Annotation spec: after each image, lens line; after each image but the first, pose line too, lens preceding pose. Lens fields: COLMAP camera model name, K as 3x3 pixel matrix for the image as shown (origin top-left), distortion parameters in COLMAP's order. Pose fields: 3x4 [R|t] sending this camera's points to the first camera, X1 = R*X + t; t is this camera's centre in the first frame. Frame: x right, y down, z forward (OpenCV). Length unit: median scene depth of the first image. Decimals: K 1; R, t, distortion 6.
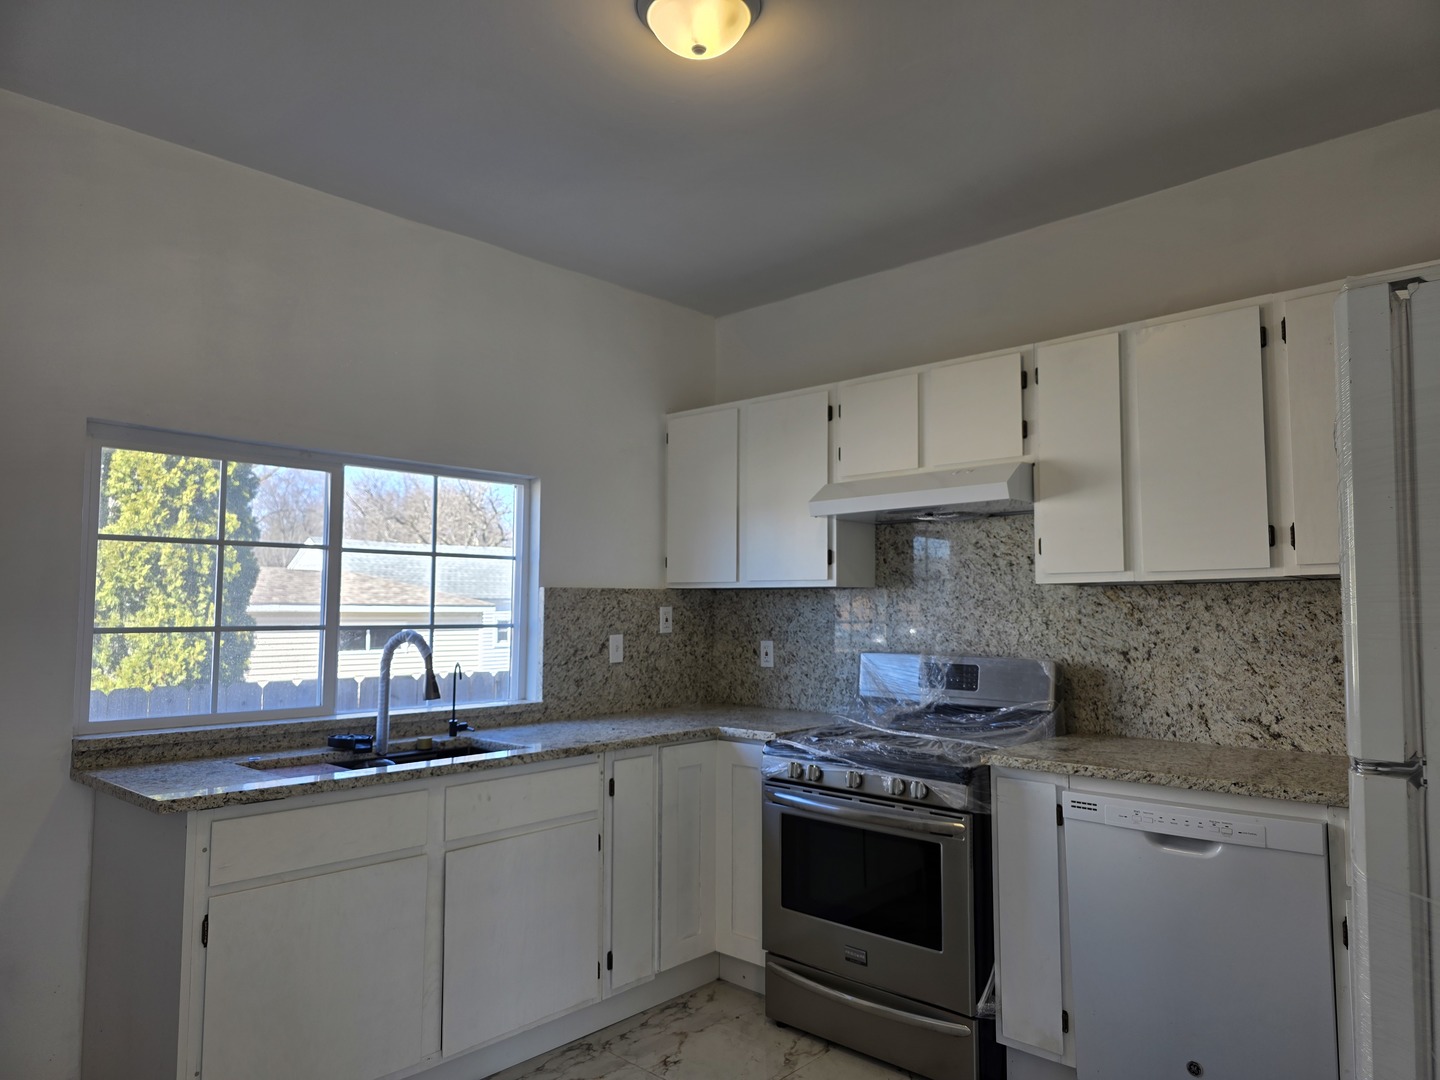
lens RADIAL K [[965.9, 0, 716.7], [0, 965.9, 554.2], [0, 0, 1]] dist [0.059553, -0.042649]
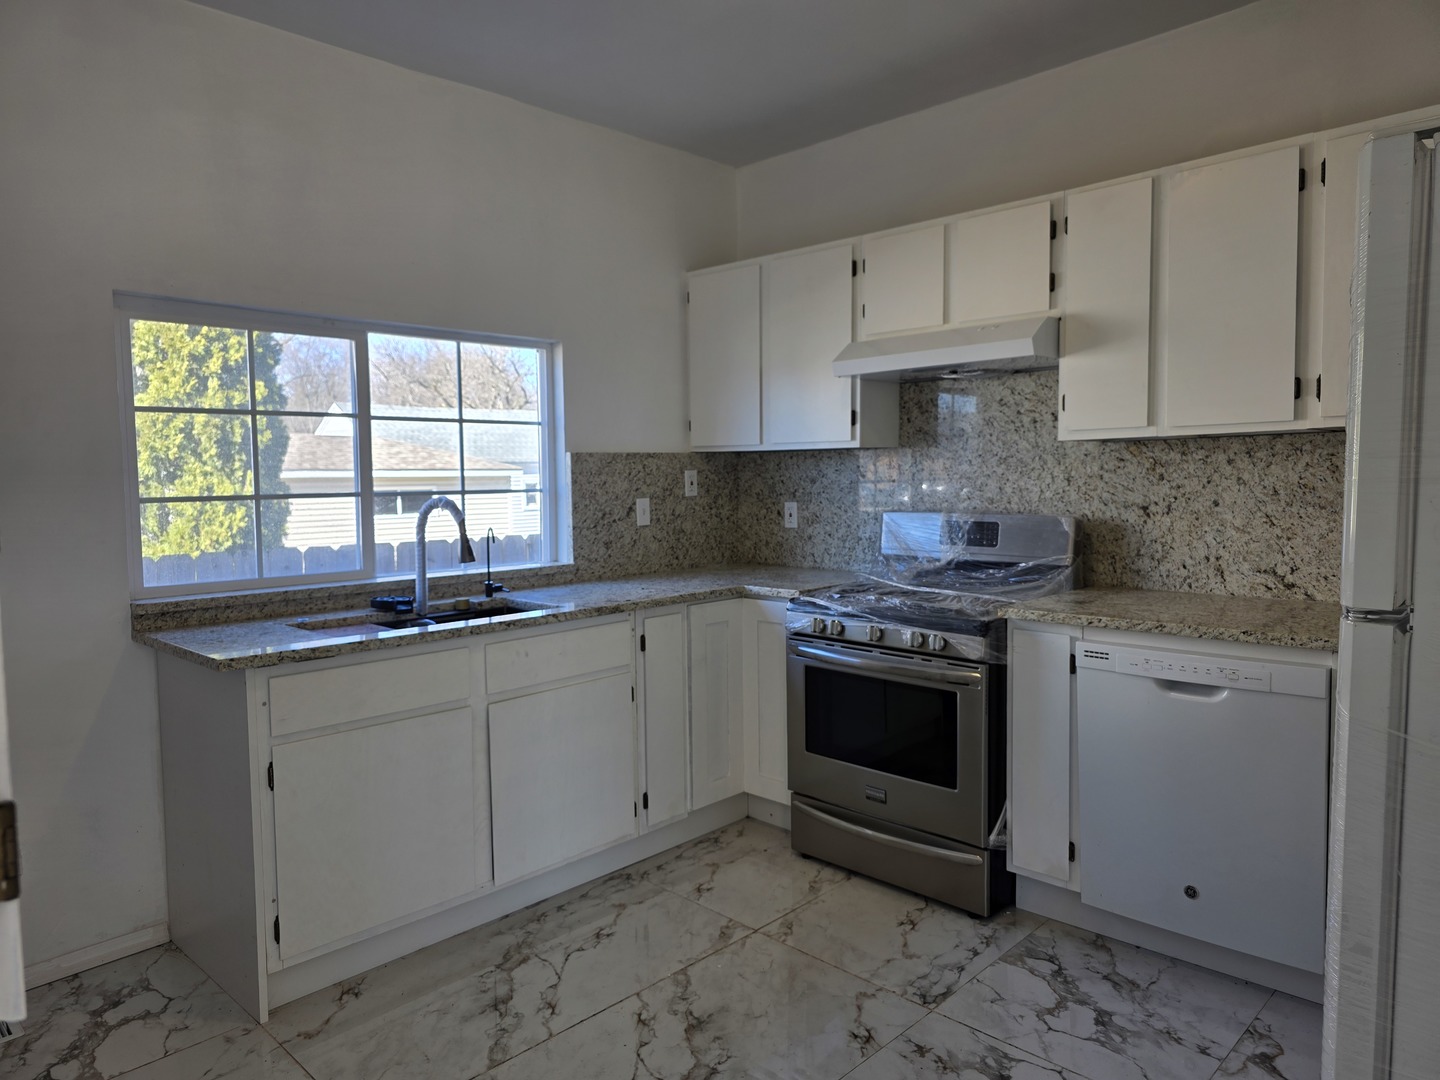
lens RADIAL K [[965.9, 0, 721.4], [0, 965.9, 543.3], [0, 0, 1]] dist [0.059553, -0.042649]
pose [[0.999636, -0.013768, -0.023195, 0.002443], [0.016733, 0.990985, 0.132924, -0.003916], [0.021156, -0.133264, 0.990855, -0.016496]]
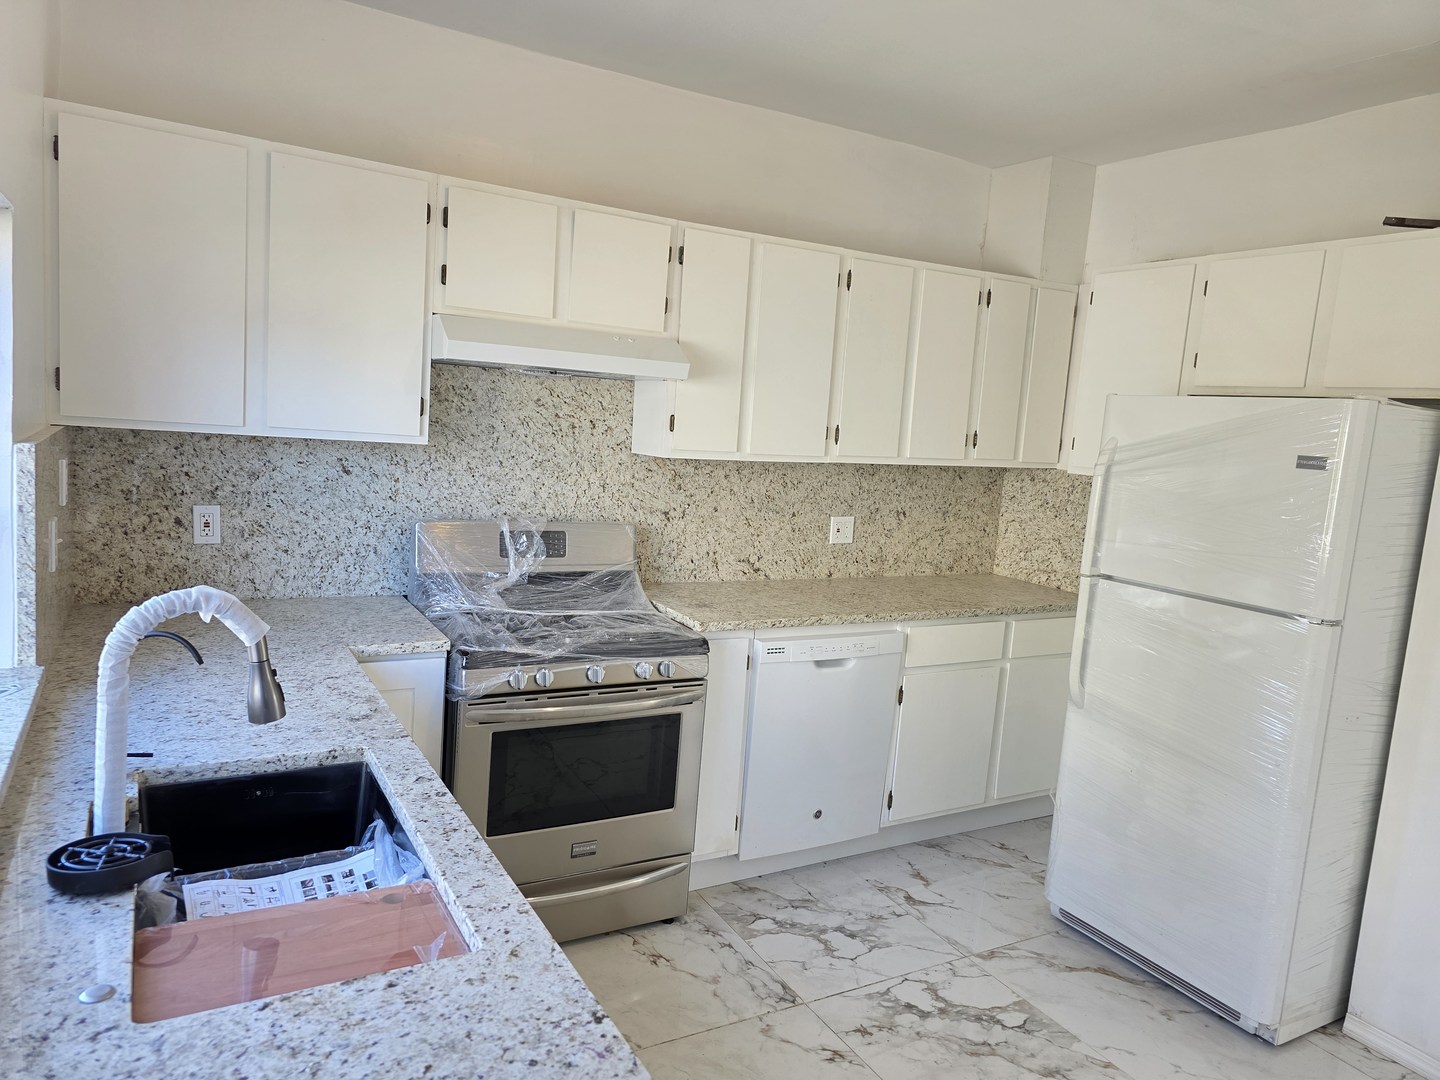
lens RADIAL K [[965.9, 0, 712.7], [0, 965.9, 542.0], [0, 0, 1]] dist [0.059553, -0.042649]
pose [[0.303408, -0.103477, 0.947226, -0.656034], [-0.125435, 0.981098, 0.147355, -0.040528], [-0.944569, -0.163524, 0.284693, 0.620210]]
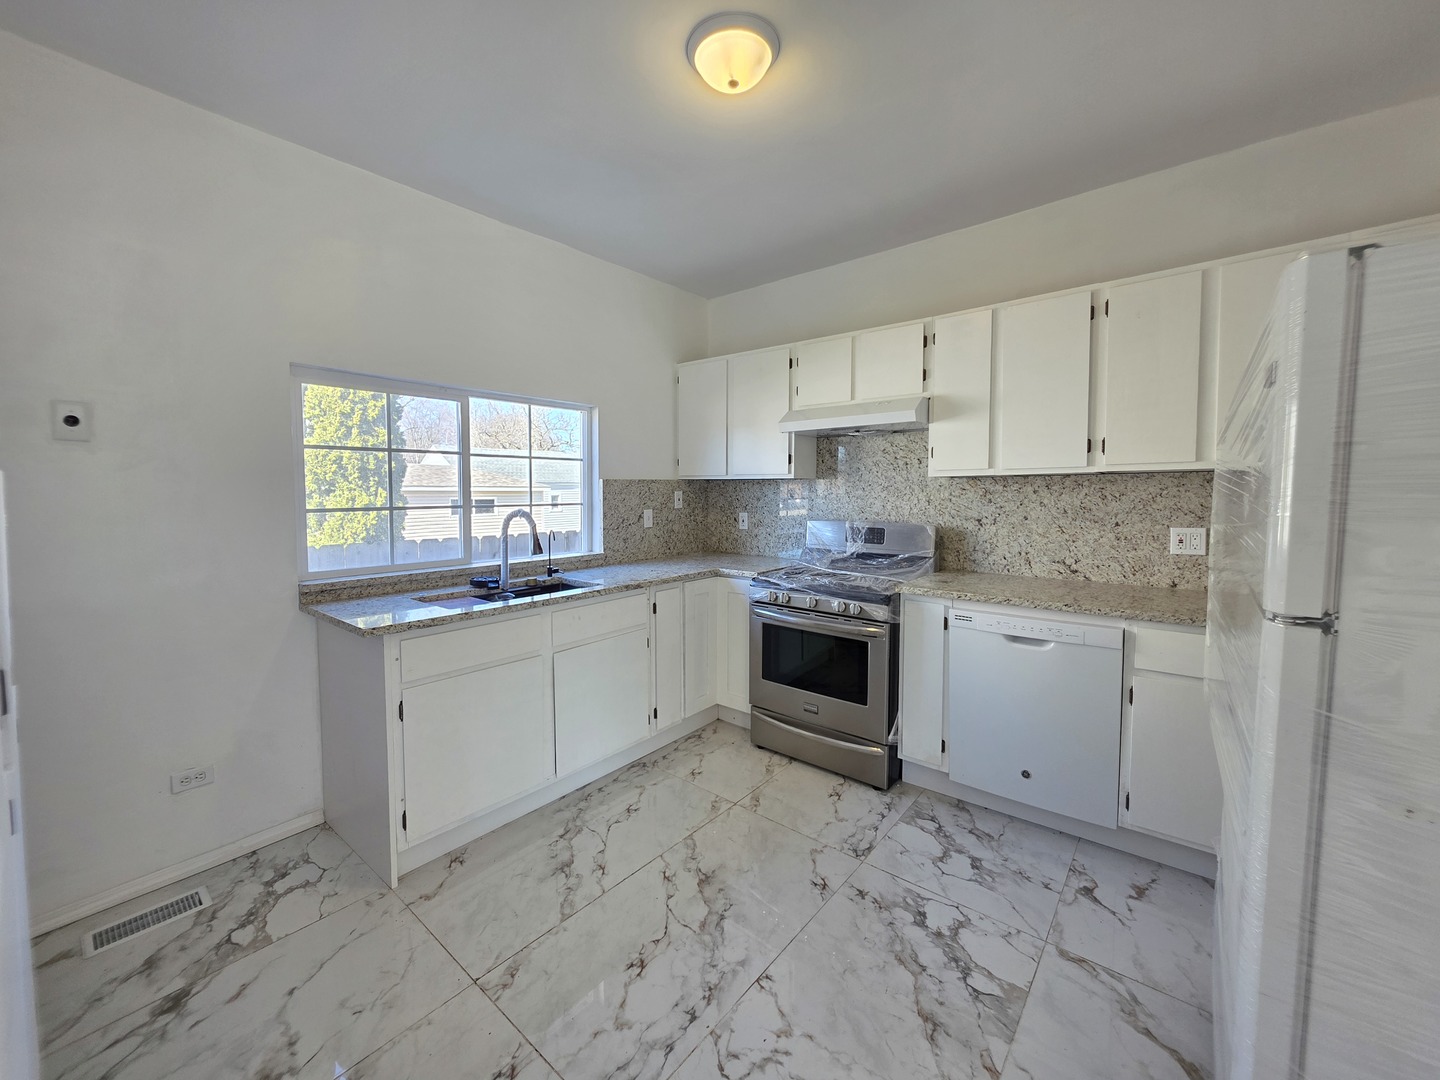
lens RADIAL K [[576.6, 0, 711.8], [0, 576.6, 524.0], [0, 0, 1]] dist [0.008939, -0.003189]
pose [[0.998580, -0.007221, 0.052780, -0.064992], [0.000875, 0.992859, 0.119287, -0.004668], [-0.053265, -0.119072, 0.991456, 0.093473]]
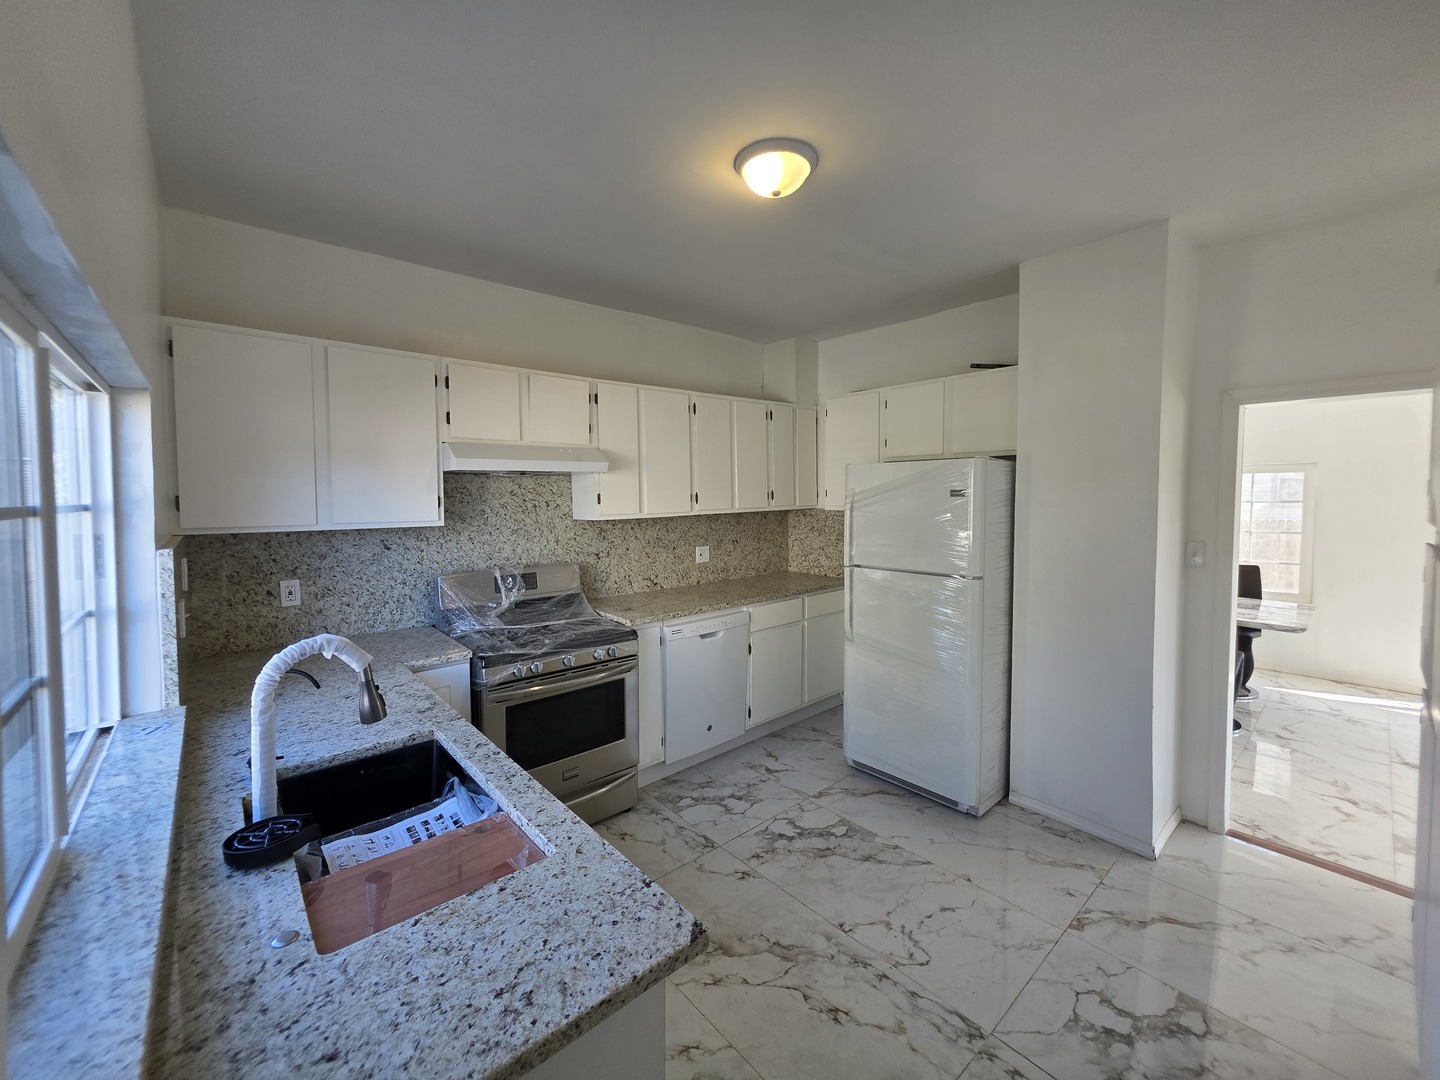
lens RADIAL K [[576.6, 0, 711.6], [0, 576.6, 525.9], [0, 0, 1]] dist [0.008939, -0.003189]
pose [[0.111192, -0.058083, 0.992100, -0.655173], [-0.049947, 0.996702, 0.063951, -0.035311], [-0.992543, -0.056663, 0.107924, 0.670772]]
